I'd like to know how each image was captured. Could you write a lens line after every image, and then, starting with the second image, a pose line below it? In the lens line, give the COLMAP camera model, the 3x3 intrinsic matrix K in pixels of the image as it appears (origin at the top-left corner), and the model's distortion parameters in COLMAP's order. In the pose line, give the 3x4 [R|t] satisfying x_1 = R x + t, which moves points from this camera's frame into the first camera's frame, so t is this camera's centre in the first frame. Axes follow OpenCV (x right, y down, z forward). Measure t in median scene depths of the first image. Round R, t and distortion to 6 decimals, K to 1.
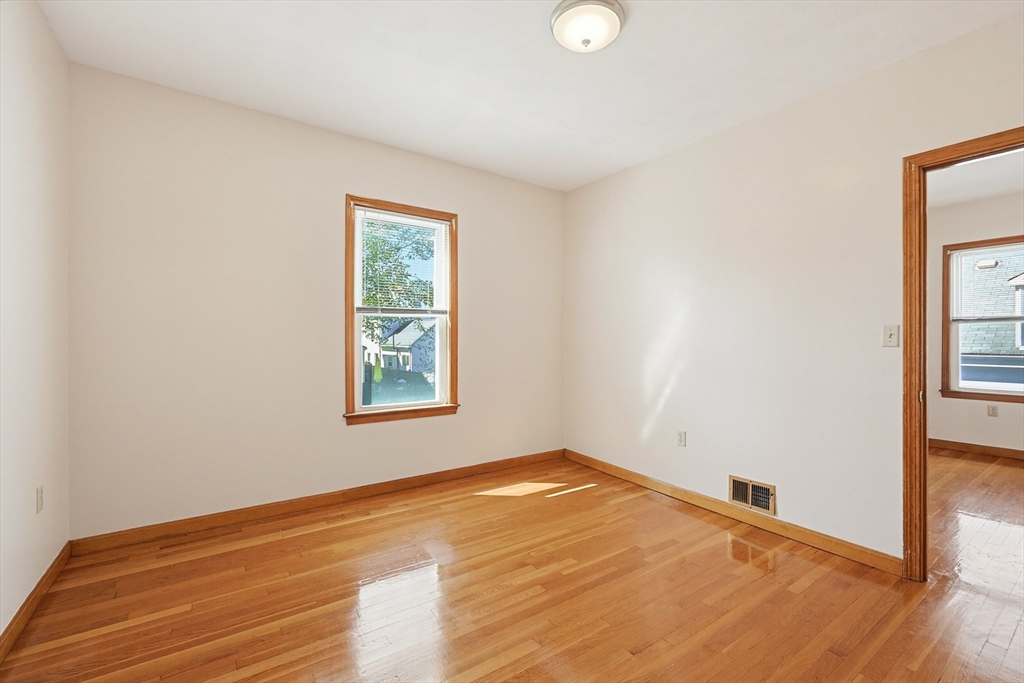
lens RADIAL K [[418.5, 0, 517.8], [0, 418.5, 341.9], [0, 0, 1]] dist [-0.000086, 0.000050]
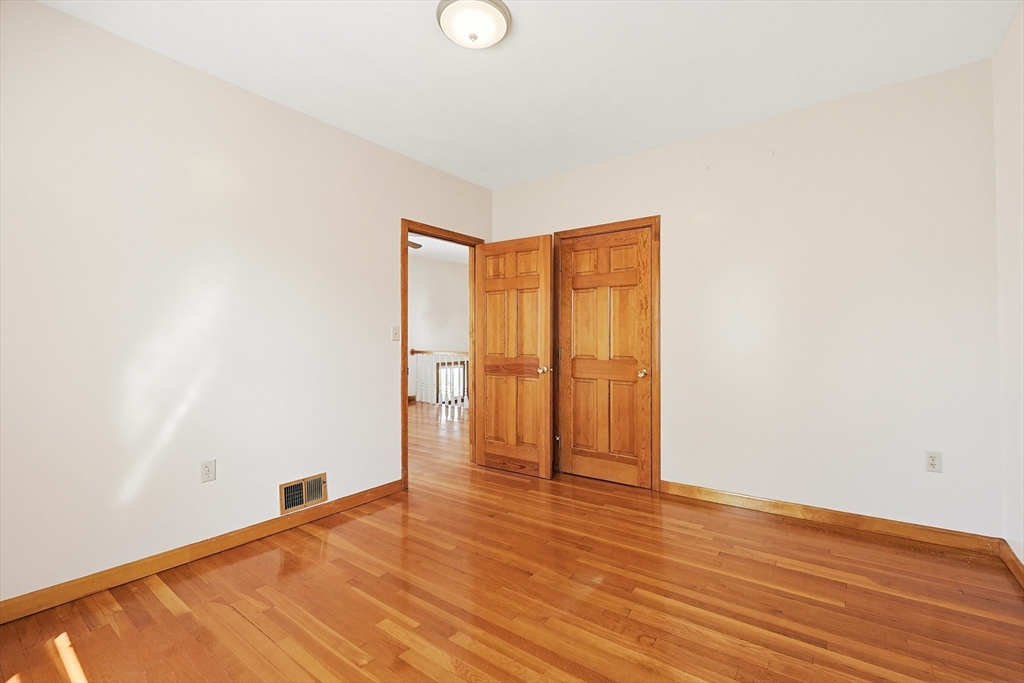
lens RADIAL K [[461.1, 0, 512.0], [0, 461.1, 341.5], [0, 0, 1]] dist [0.001516, 0.000404]
pose [[-0.323355, -0.004859, 0.946265, -0.530764], [0.003337, 0.999975, 0.006275, 0.002867], [-0.946272, 0.005187, -0.323331, 0.752046]]
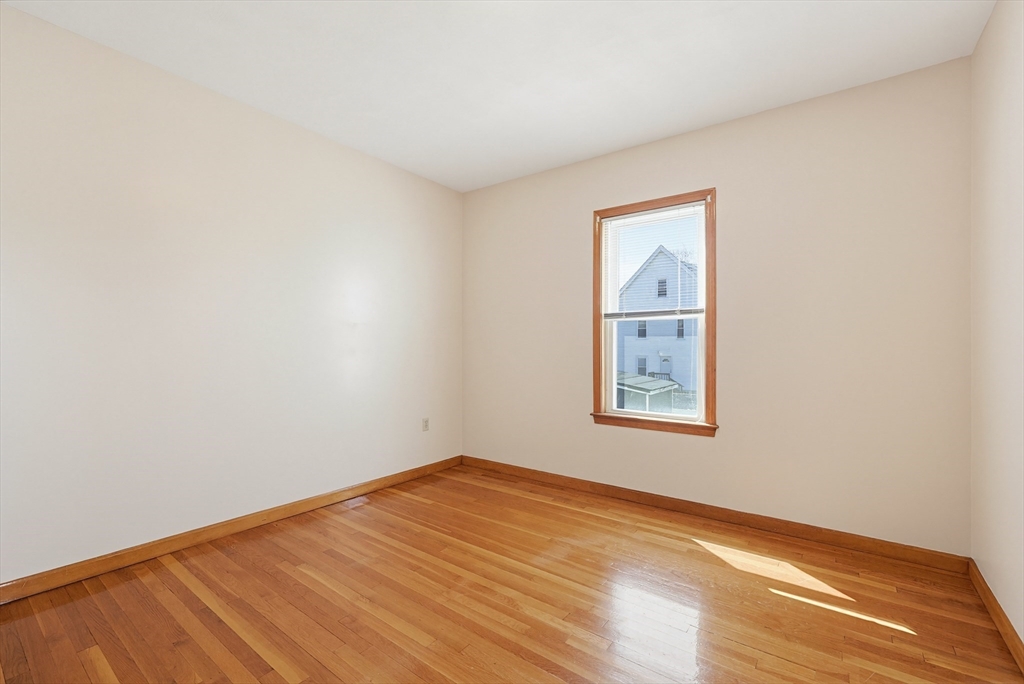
lens RADIAL K [[431.3, 0, 534.7], [0, 431.3, 344.7], [0, 0, 1]] dist [-0.001731, -0.000190]
pose [[0.360556, -0.003922, -0.932729, 0.569711], [-0.005797, 0.999962, -0.006445, 0.003297], [0.932720, 0.007731, 0.360519, 0.438949]]
